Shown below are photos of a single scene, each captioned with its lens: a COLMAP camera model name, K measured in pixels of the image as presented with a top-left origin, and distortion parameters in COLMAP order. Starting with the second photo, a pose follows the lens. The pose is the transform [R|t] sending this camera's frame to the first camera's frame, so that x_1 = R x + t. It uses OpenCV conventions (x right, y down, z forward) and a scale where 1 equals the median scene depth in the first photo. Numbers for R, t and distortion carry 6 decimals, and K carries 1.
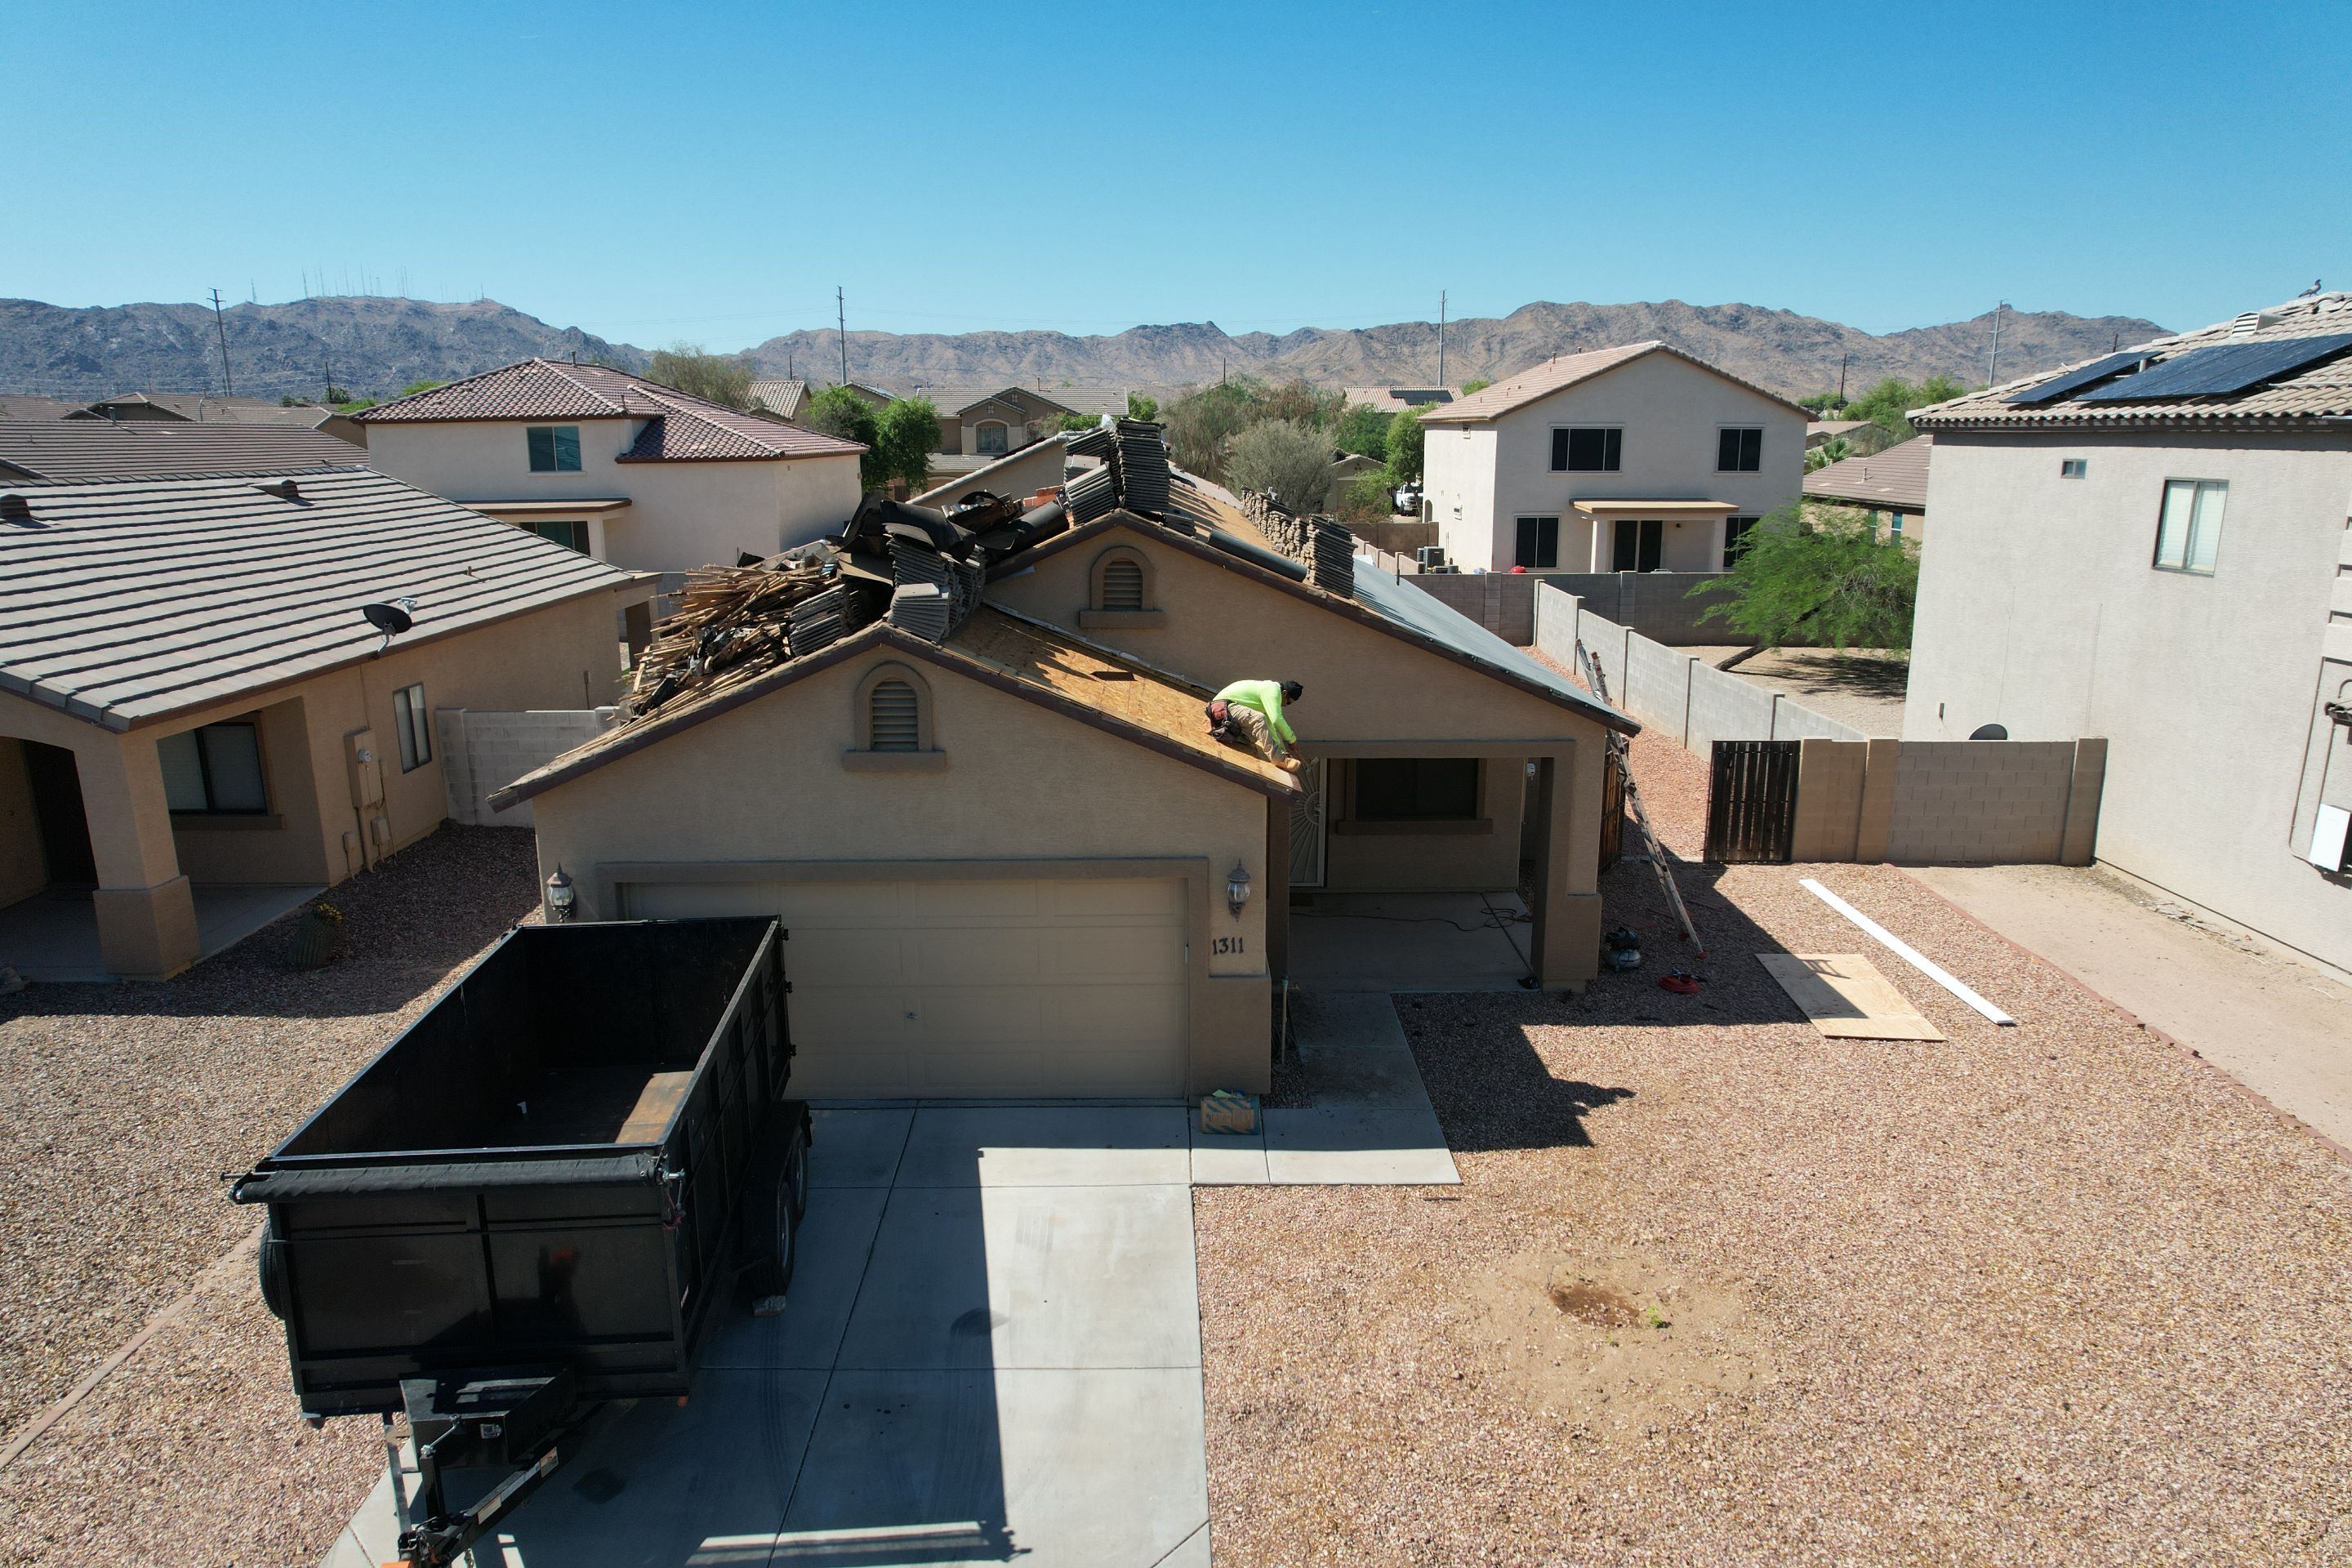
lens RADIAL K [[1496.9, 0, 1176.0], [0, 1496.9, 784.0], [0, 0, 1]] dist [-0.075628, 0.067320]
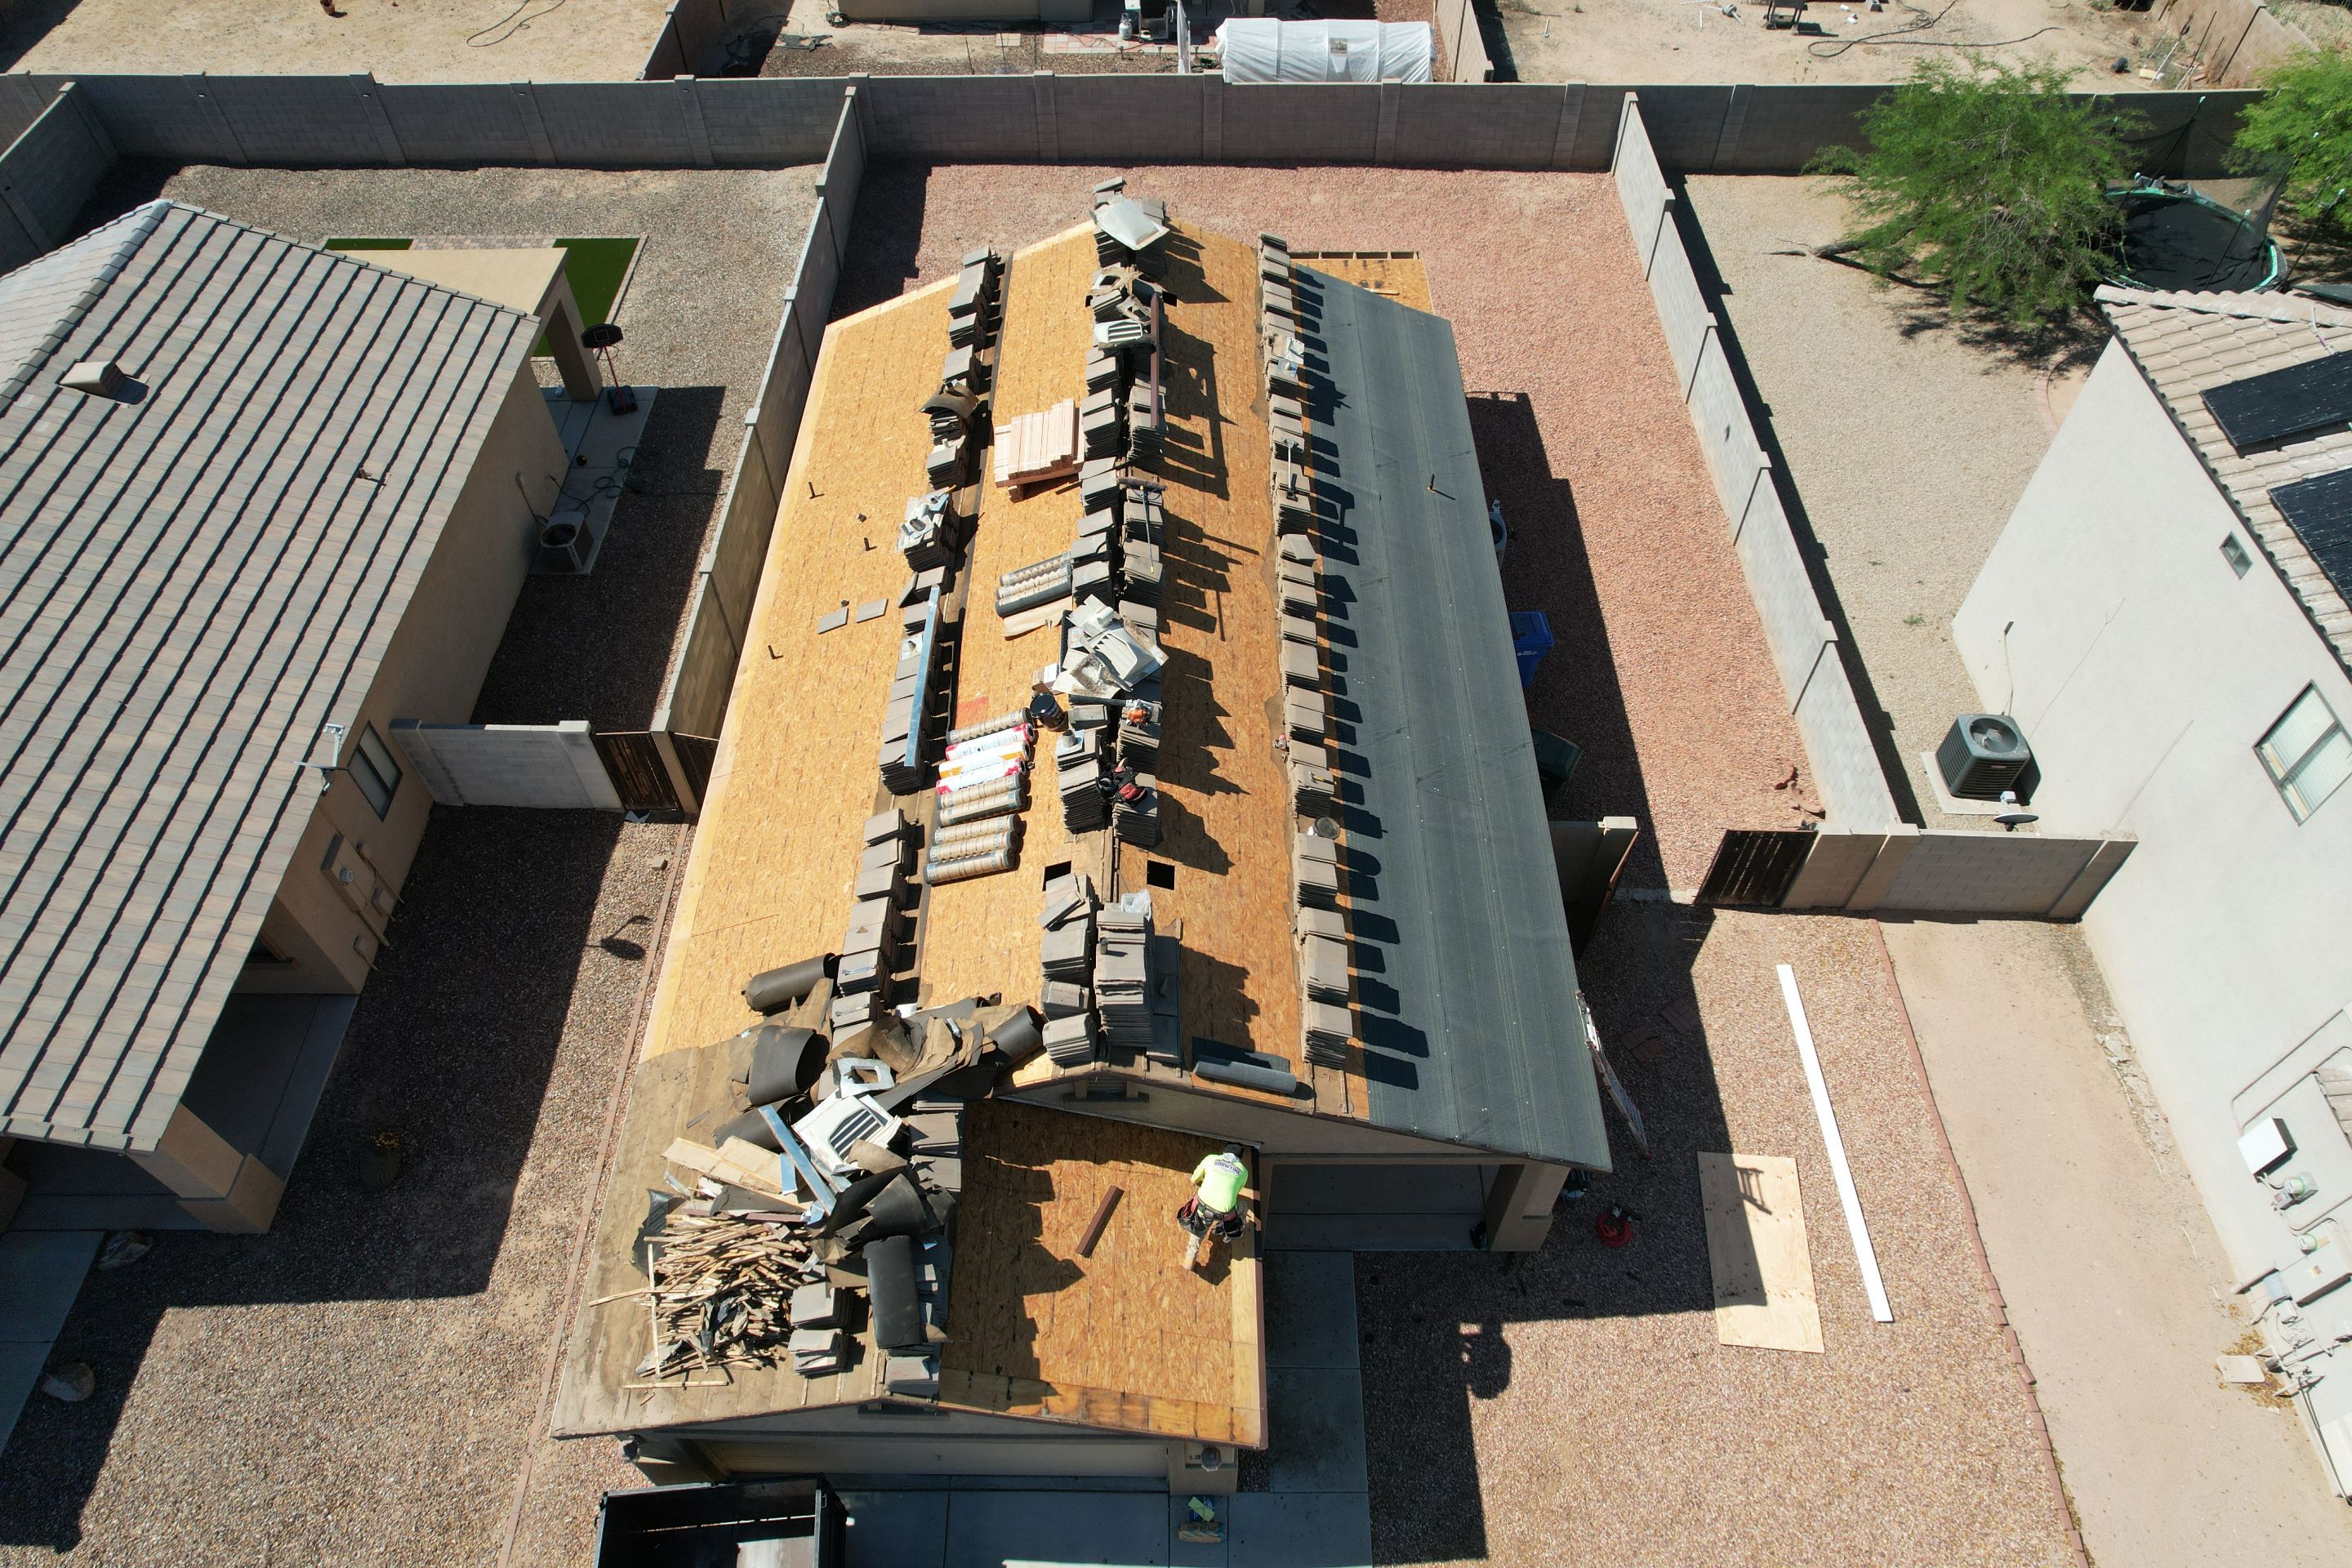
lens RADIAL K [[1503.7, 0, 1176.0], [0, 1503.7, 784.0], [0, 0, 1]] dist [-0.082993, 0.073049]
pose [[0.999911, 0.010738, -0.007924, 0.011856], [-0.003660, 0.791656, 0.610956, -0.681828], [0.012834, -0.610872, 0.791625, 0.264736]]
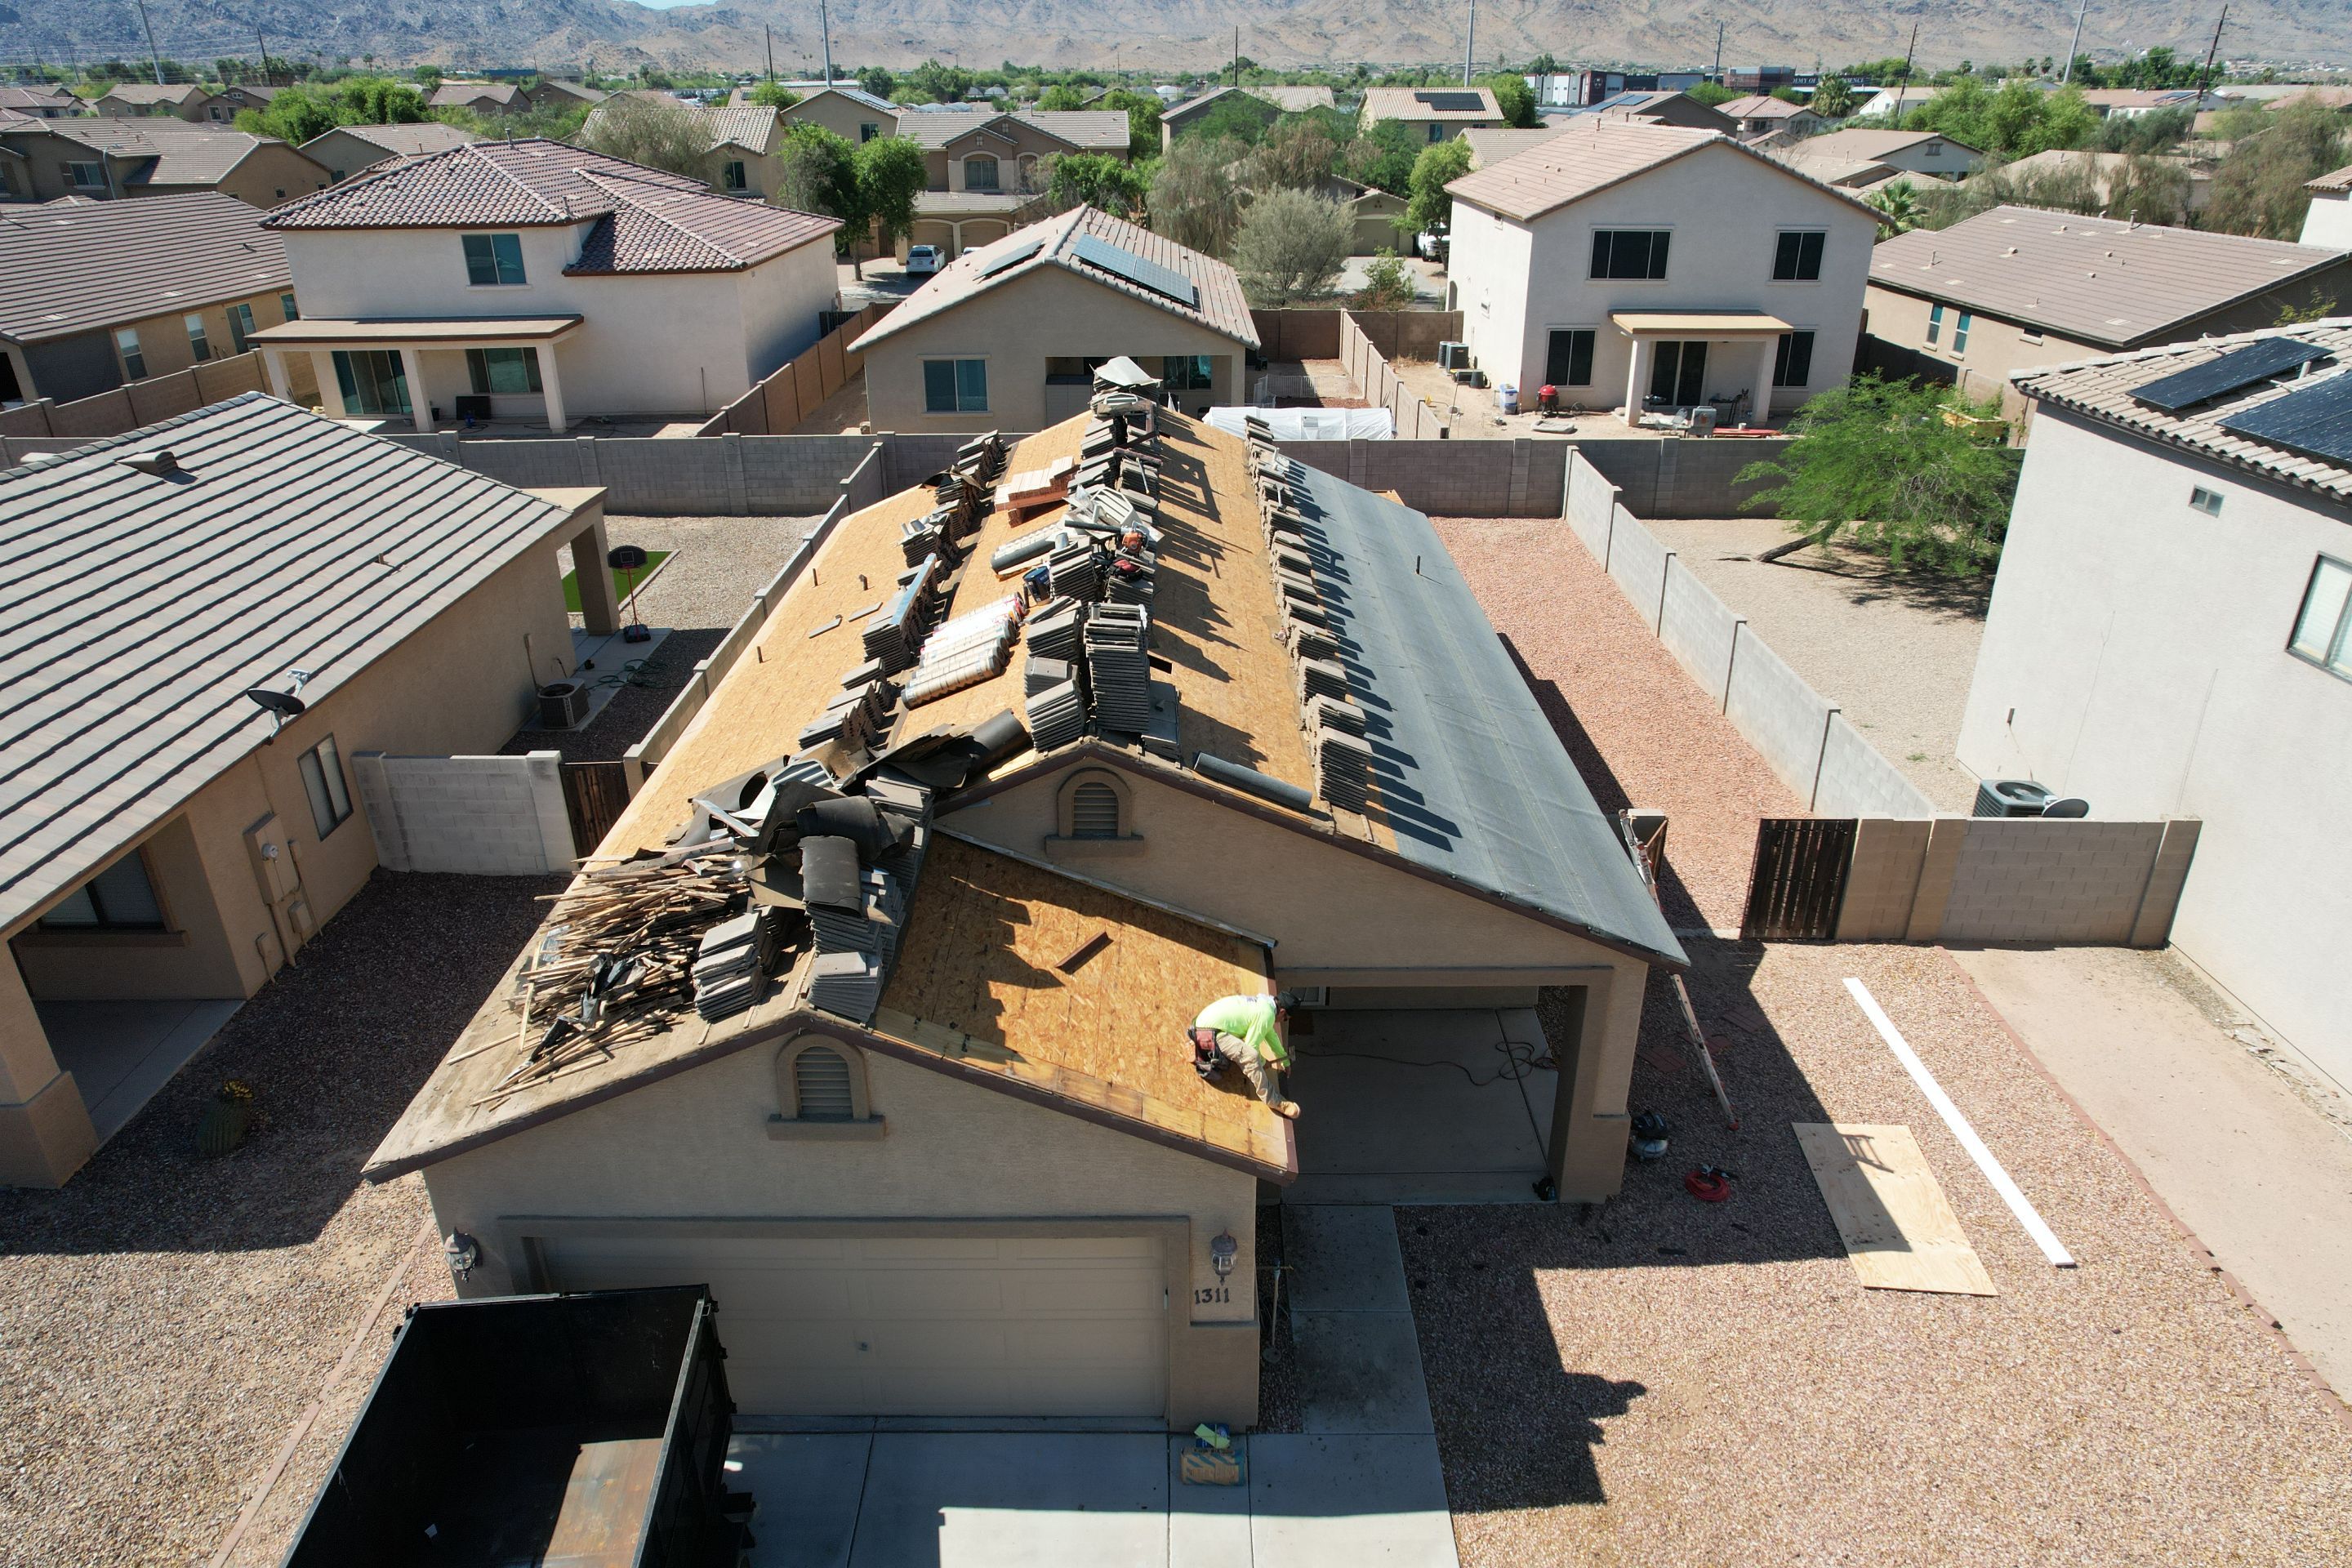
lens RADIAL K [[1496.9, 0, 1176.0], [0, 1496.9, 784.0], [0, 0, 1]] dist [-0.075628, 0.067320]
pose [[0.999984, 0.002187, -0.005196, 0.011419], [-0.001077, 0.978824, 0.204699, -0.248157], [0.005534, -0.204690, 0.978811, 0.128259]]
